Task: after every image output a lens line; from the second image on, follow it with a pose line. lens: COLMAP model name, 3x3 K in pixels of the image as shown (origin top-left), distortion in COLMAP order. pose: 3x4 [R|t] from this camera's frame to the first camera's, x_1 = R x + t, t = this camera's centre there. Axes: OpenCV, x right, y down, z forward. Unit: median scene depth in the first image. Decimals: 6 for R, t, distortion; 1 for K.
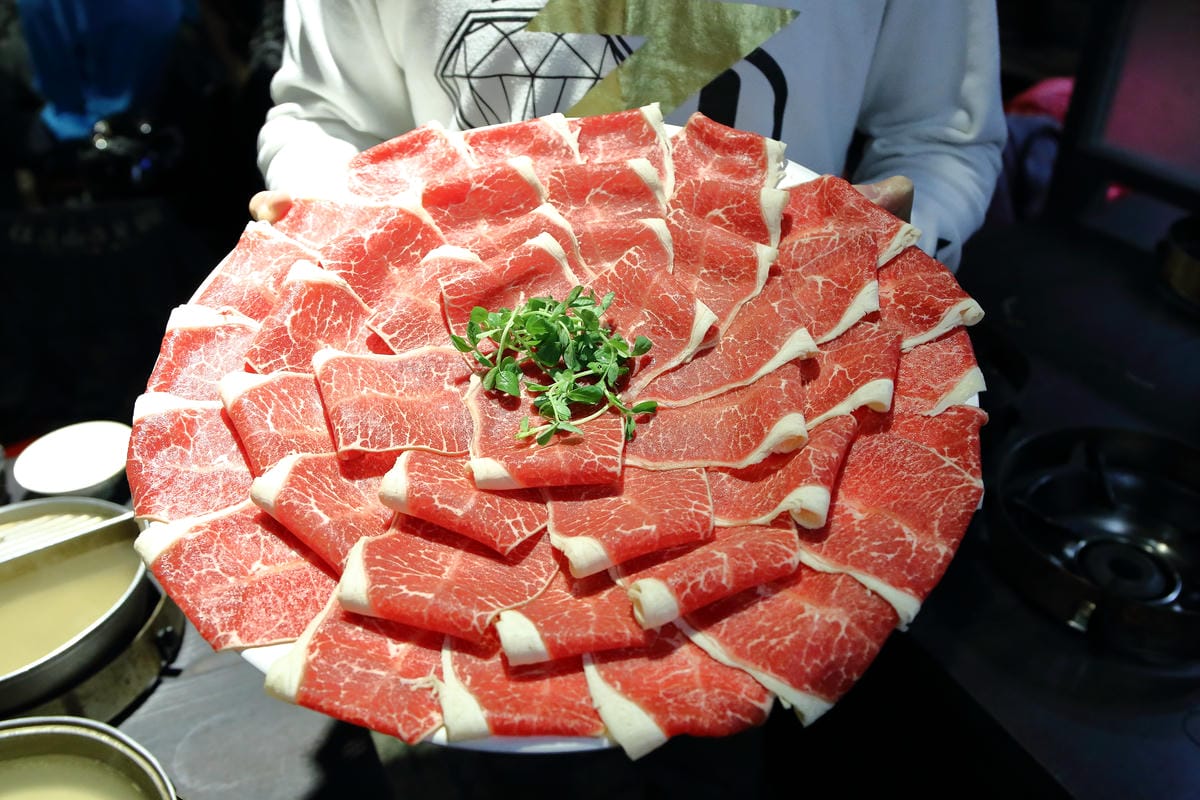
lens RADIAL K [[941.0, 0, 600.0], [0, 941.0, 400.0], [0, 0, 1]] dist [-0.005323, -0.001483]
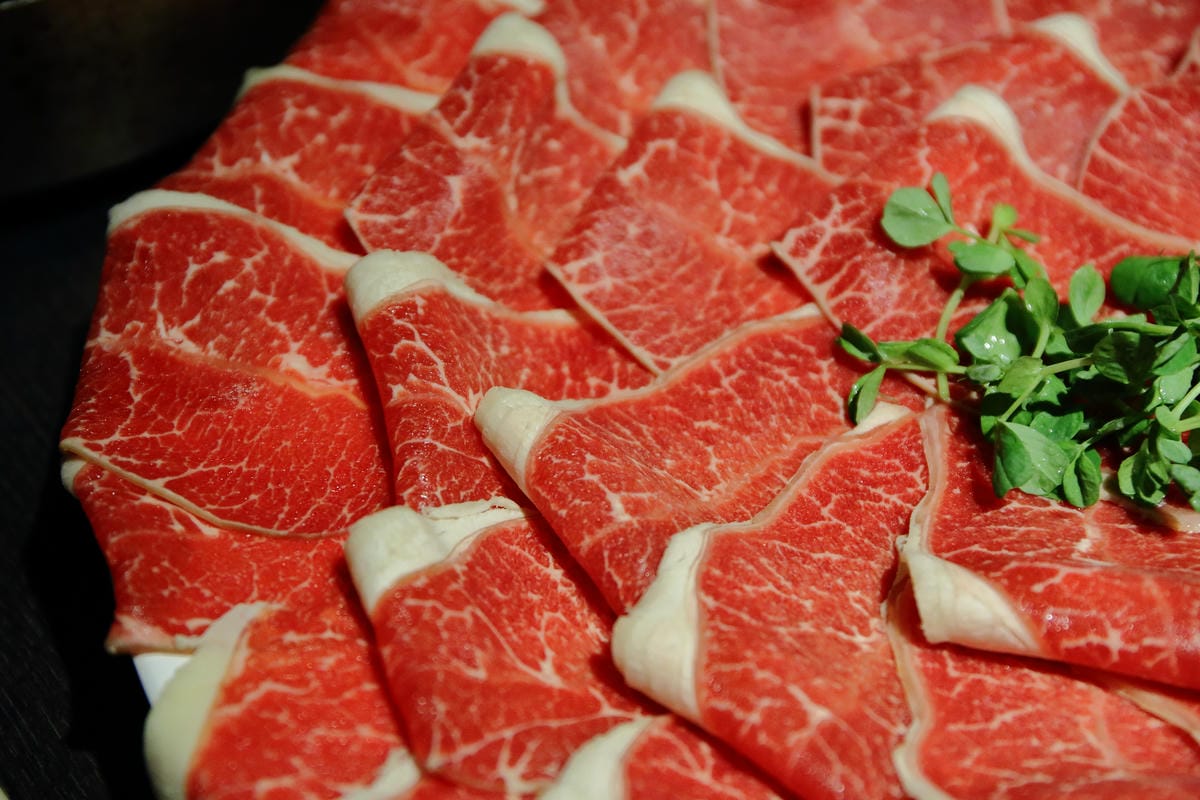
lens RADIAL K [[1850.7, 0, 600.0], [0, 1850.7, 400.0], [0, 0, 1]] dist [-0.005388, 0.074484]
pose [[-0.772842, 0.497778, -0.393616, 0.513567], [-0.433841, 0.038236, 0.900178, -0.746437], [0.463139, 0.866461, 0.186406, 0.887215]]
